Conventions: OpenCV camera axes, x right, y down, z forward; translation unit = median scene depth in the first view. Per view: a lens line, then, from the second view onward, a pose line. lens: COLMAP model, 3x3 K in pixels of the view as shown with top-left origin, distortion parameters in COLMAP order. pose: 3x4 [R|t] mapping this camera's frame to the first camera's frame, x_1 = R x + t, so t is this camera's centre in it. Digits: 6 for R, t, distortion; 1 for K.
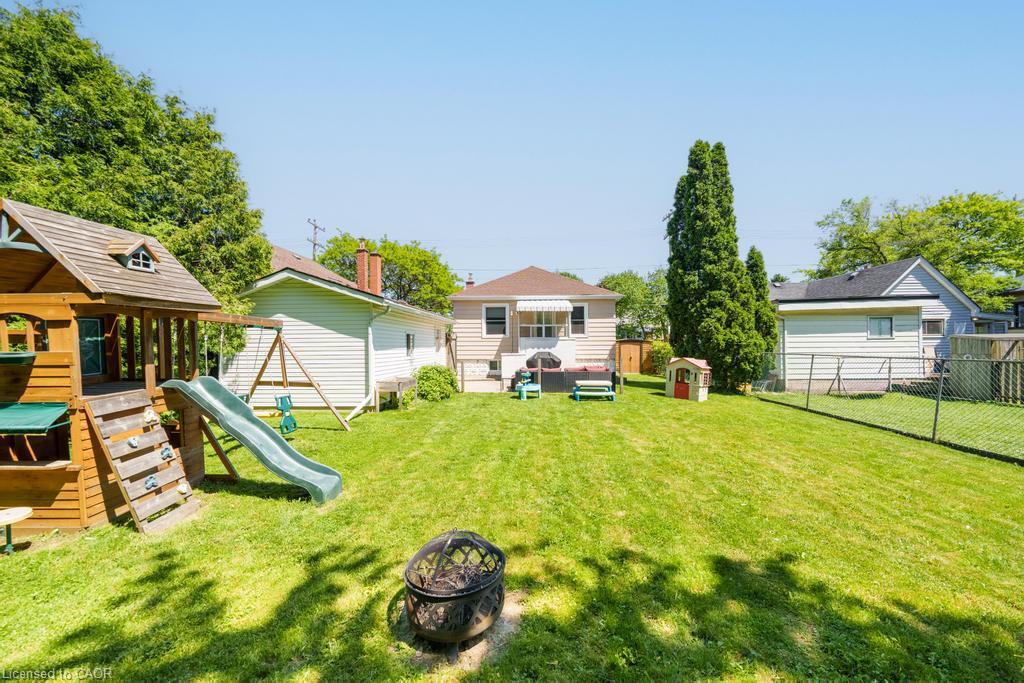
lens RADIAL K [[378.1, 0, 518.3], [0, 378.1, 345.5], [0, 0, 1]] dist [-0.000352, -0.000007]
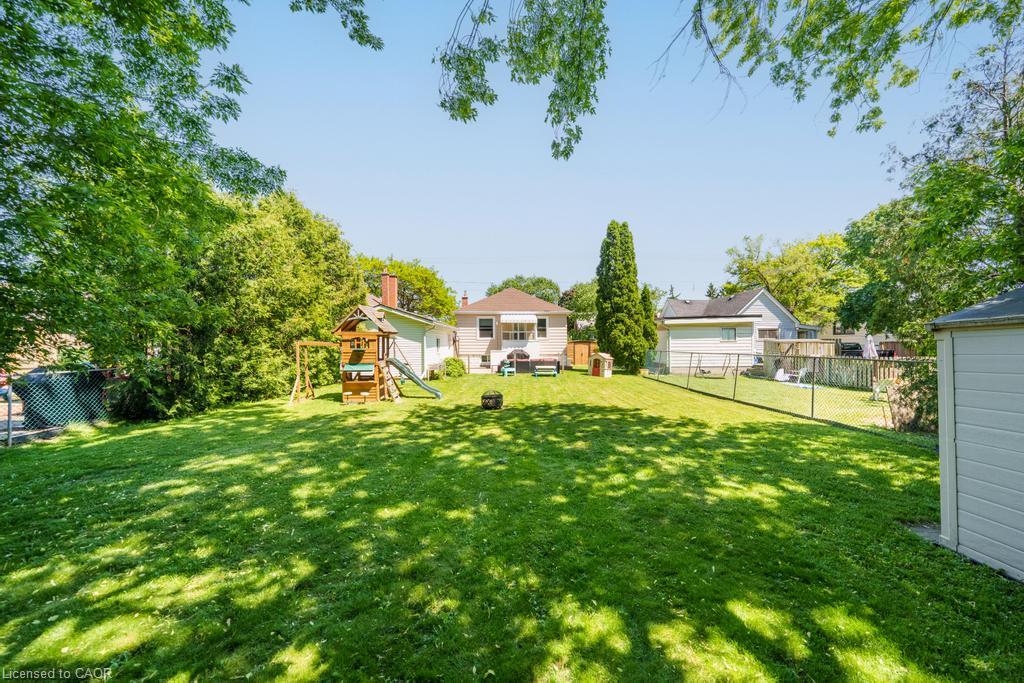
lens RADIAL K [[378.1, 0, 509.5], [0, 378.1, 341.8], [0, 0, 1]] dist [-0.000352, -0.000007]
pose [[0.999496, 0.002672, 0.031638, -0.016915], [-0.002542, 0.999988, -0.004145, -0.007711], [-0.031649, 0.004063, 0.999491, -0.526605]]
